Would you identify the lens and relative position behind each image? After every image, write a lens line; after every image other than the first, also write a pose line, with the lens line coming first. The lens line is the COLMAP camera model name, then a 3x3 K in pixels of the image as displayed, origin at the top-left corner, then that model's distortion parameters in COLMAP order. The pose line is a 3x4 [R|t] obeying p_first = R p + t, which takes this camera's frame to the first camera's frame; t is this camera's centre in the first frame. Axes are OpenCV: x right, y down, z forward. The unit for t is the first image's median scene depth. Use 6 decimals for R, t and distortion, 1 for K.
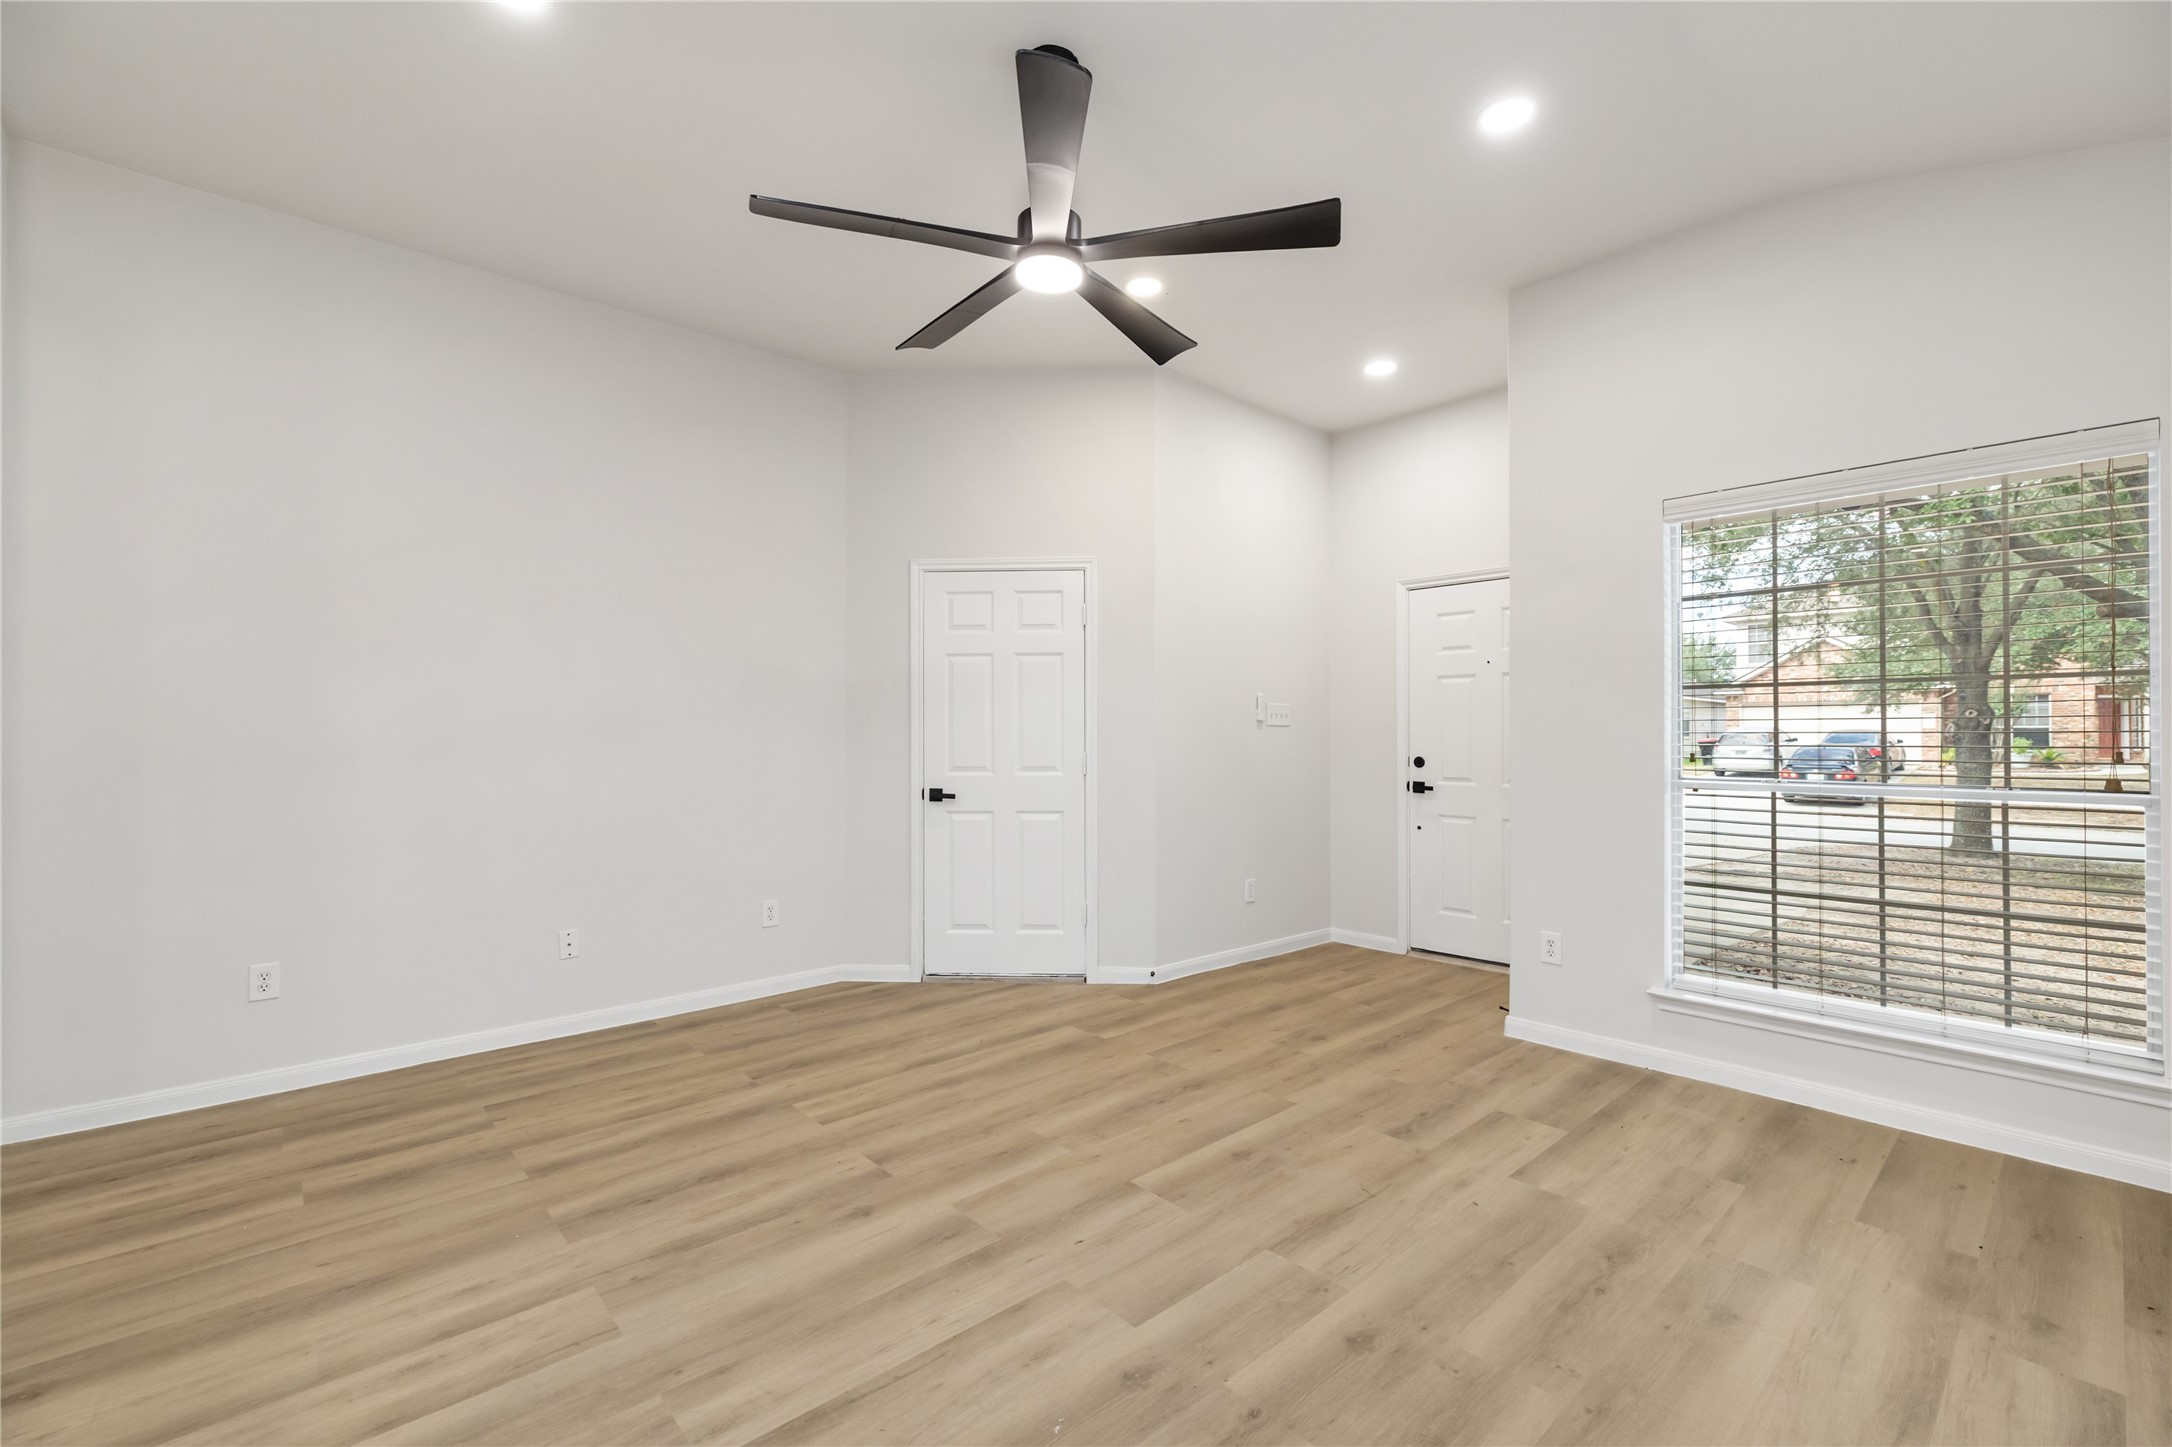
lens RADIAL K [[920.2, 0, 1086.9], [0, 920.2, 733.7], [0, 0, 1]] dist [0.000880, -0.000039]
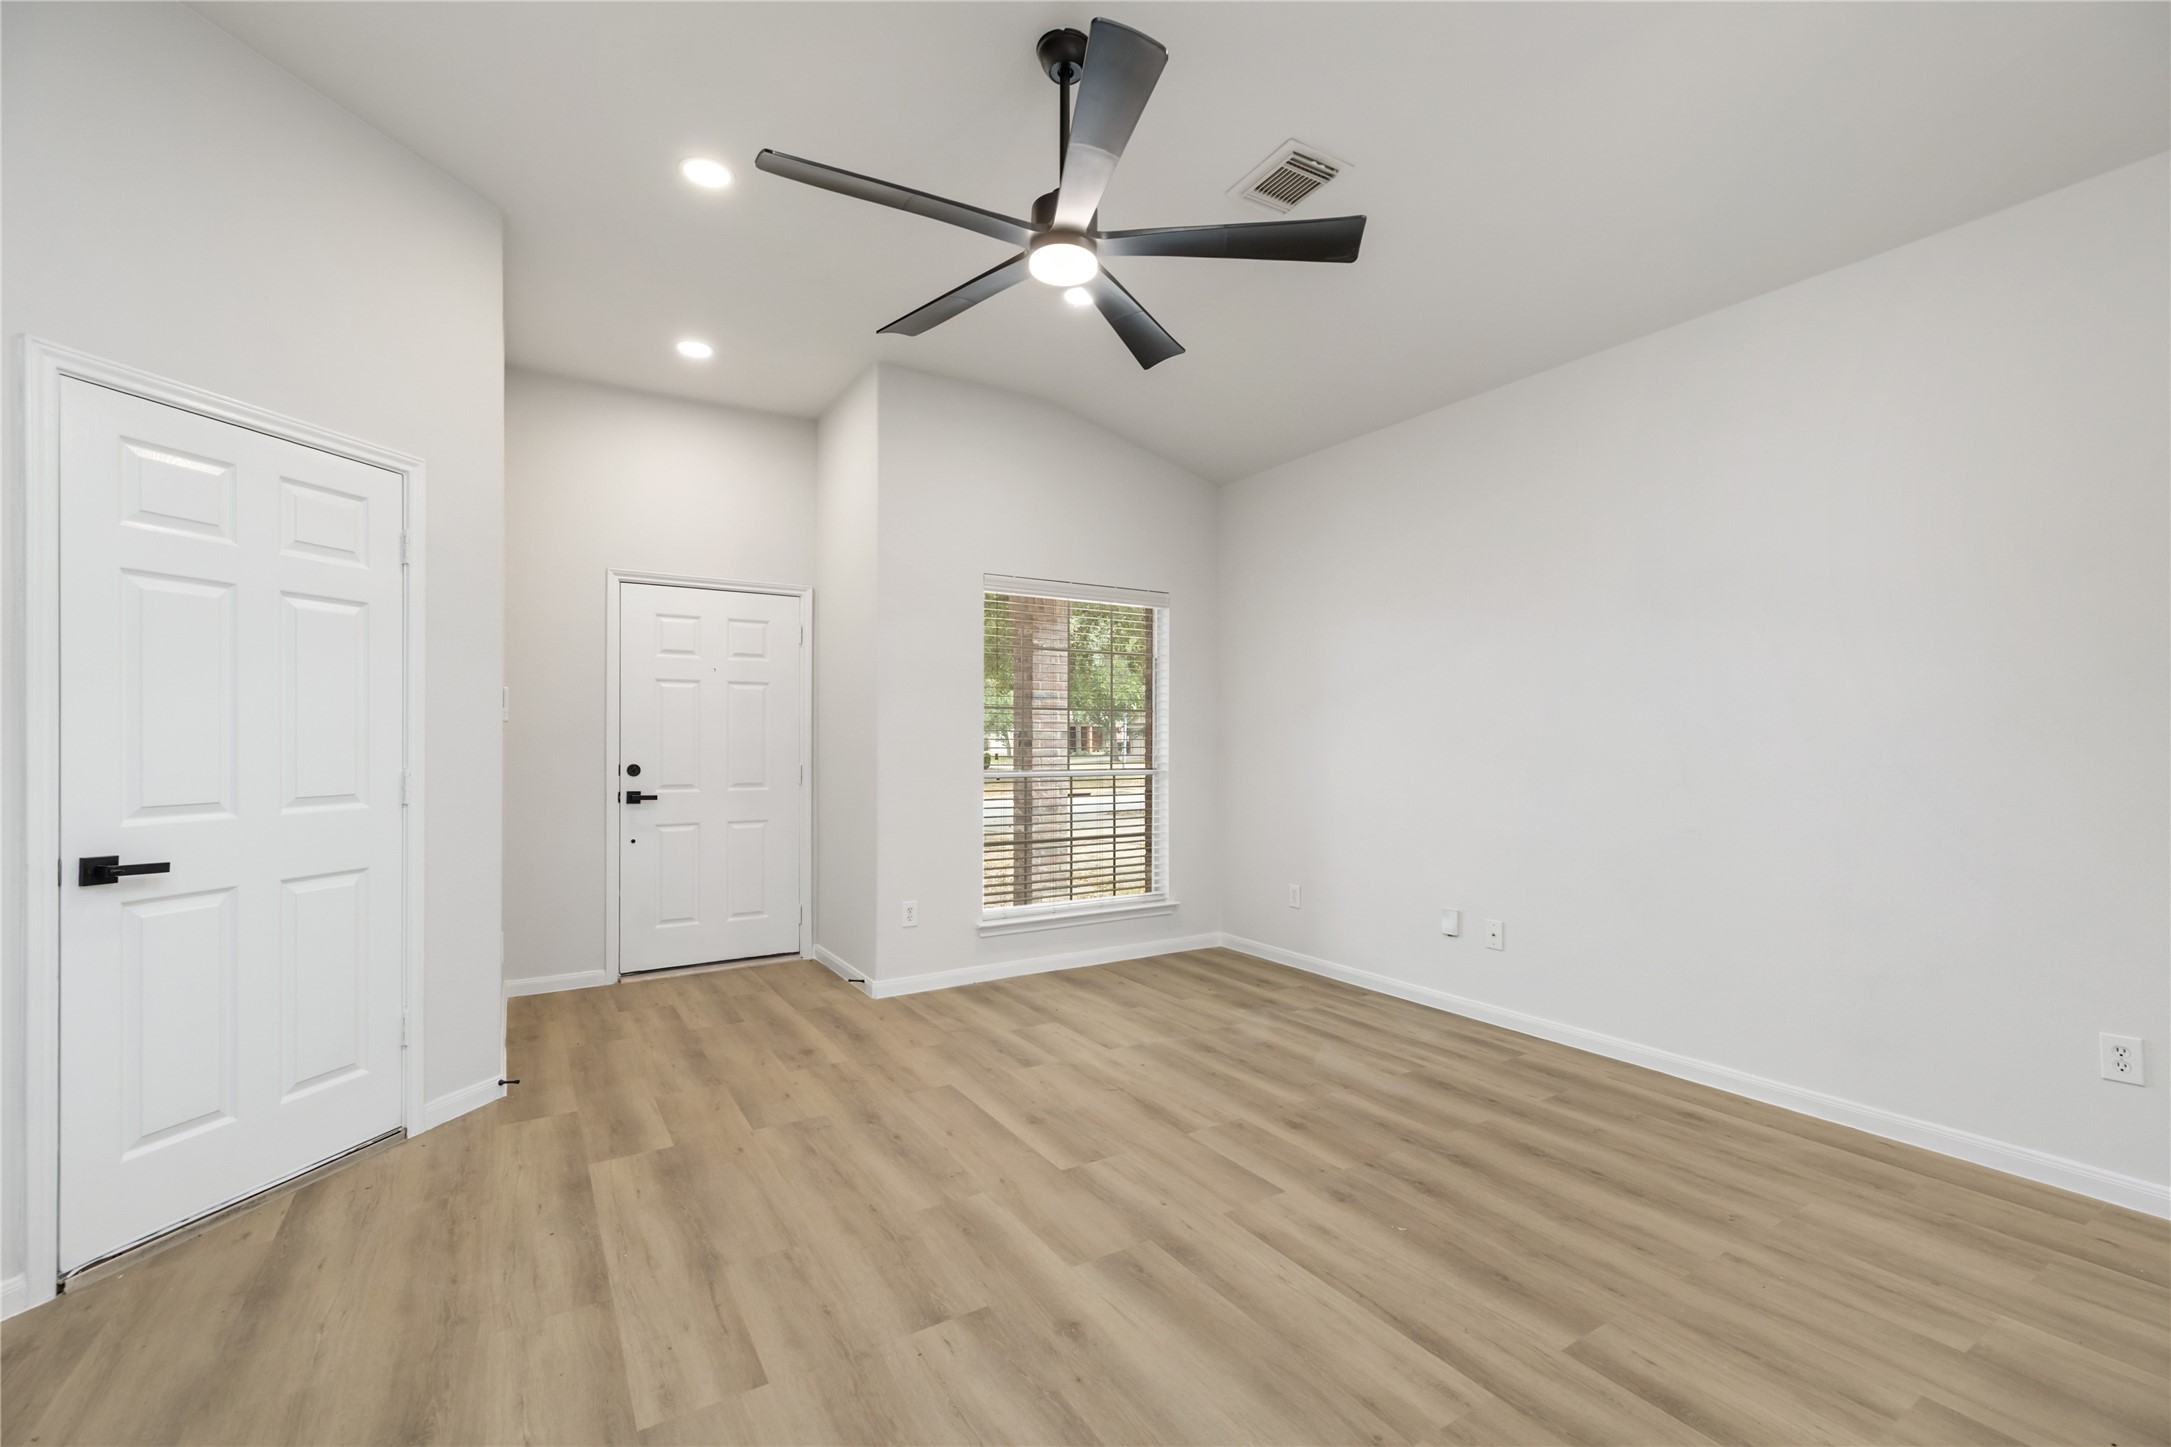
lens RADIAL K [[930.3, 0, 1096.5], [0, 930.3, 739.5], [0, 0, 1]] dist [0.001828, 0.000236]
pose [[0.172361, 0.001834, 0.985032, -0.823903], [-0.001540, 0.999998, -0.001593, 0.001377], [-0.985033, -0.001242, 0.172363, 0.655198]]
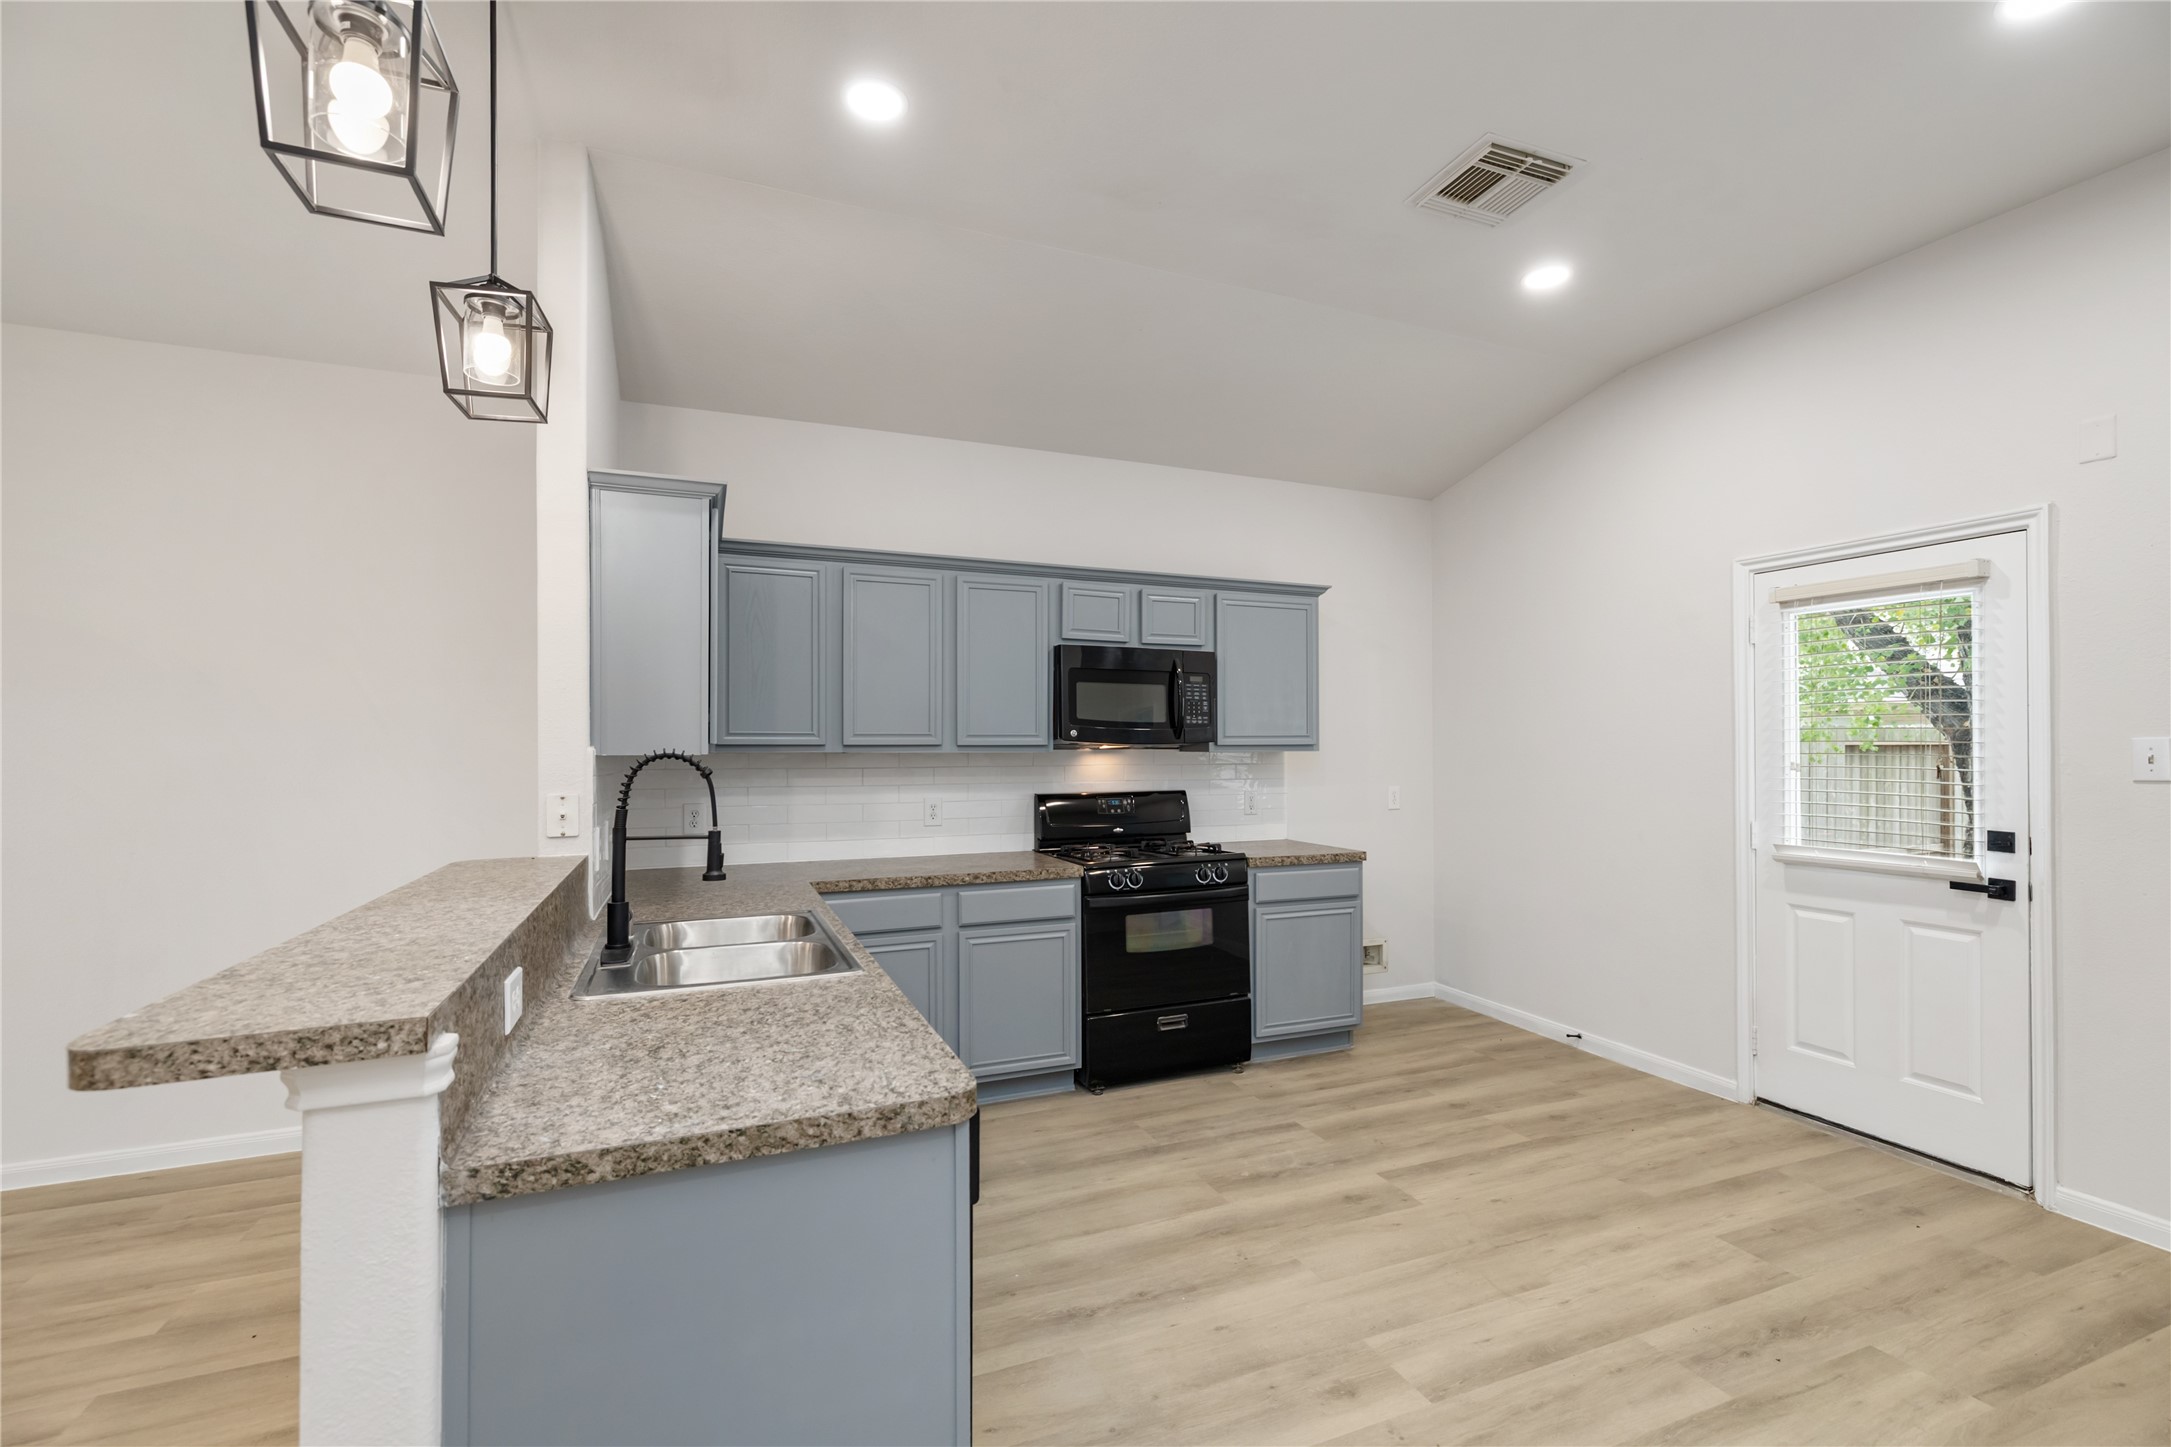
lens RADIAL K [[940.0, 0, 1088.2], [0, 940.0, 738.6], [0, 0, 1]] dist [0.001433, 0.000356]
pose [[-0.941057, 0.005074, 0.338210, -1.059957], [0.002253, 0.999959, -0.008734, -0.054740], [-0.338240, -0.007457, -0.941030, 0.647196]]
